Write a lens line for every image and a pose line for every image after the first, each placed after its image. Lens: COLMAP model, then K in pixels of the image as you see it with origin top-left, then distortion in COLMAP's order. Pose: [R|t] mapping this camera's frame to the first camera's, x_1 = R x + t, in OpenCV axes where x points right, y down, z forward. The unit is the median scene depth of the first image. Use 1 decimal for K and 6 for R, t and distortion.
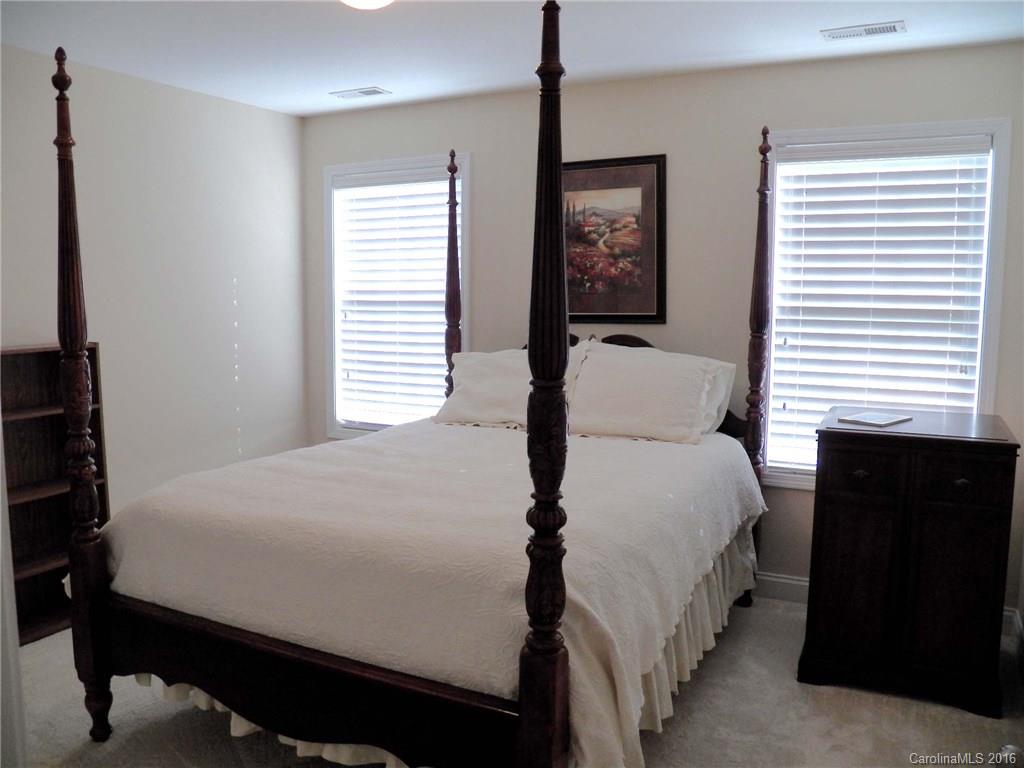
lens RADIAL K [[834.6, 0, 512.0], [0, 834.6, 384.0], [0, 0, 1]] dist [-0.077439, 0.010296]
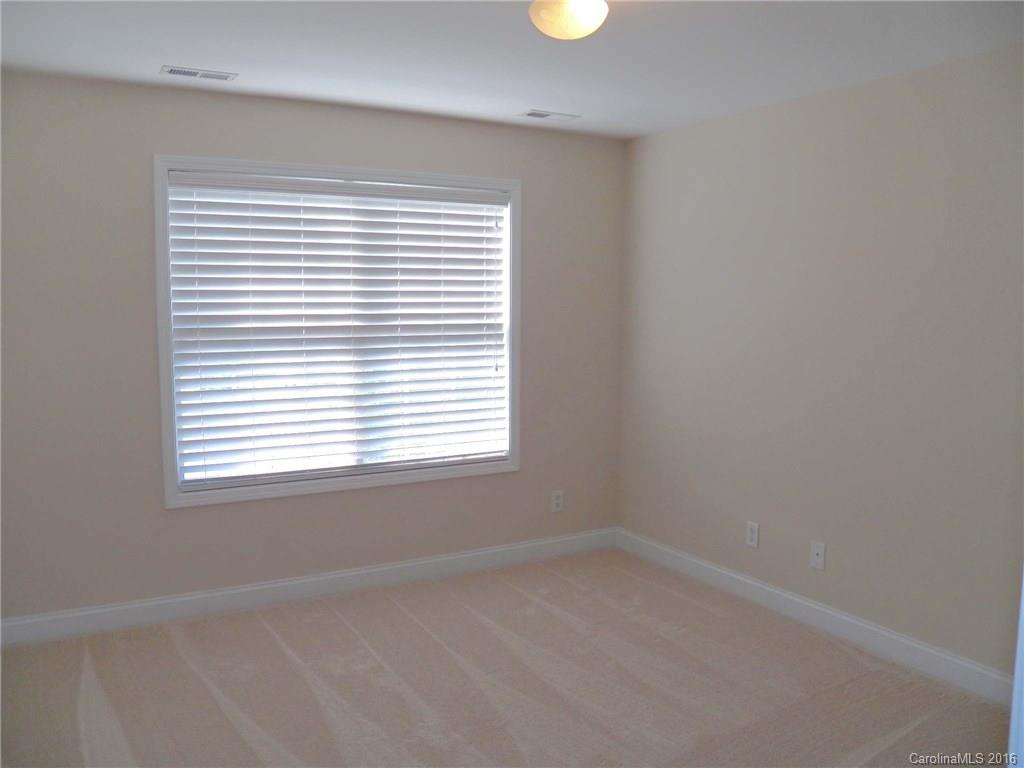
lens RADIAL K [[834.6, 0, 512.0], [0, 834.6, 384.0], [0, 0, 1]] dist [-0.077439, 0.010296]
pose [[0.526140, -0.087809, 0.845853, -0.598527], [0.110946, 0.993241, 0.034098, -0.037599], [-0.843130, 0.075904, 0.532326, 0.282273]]
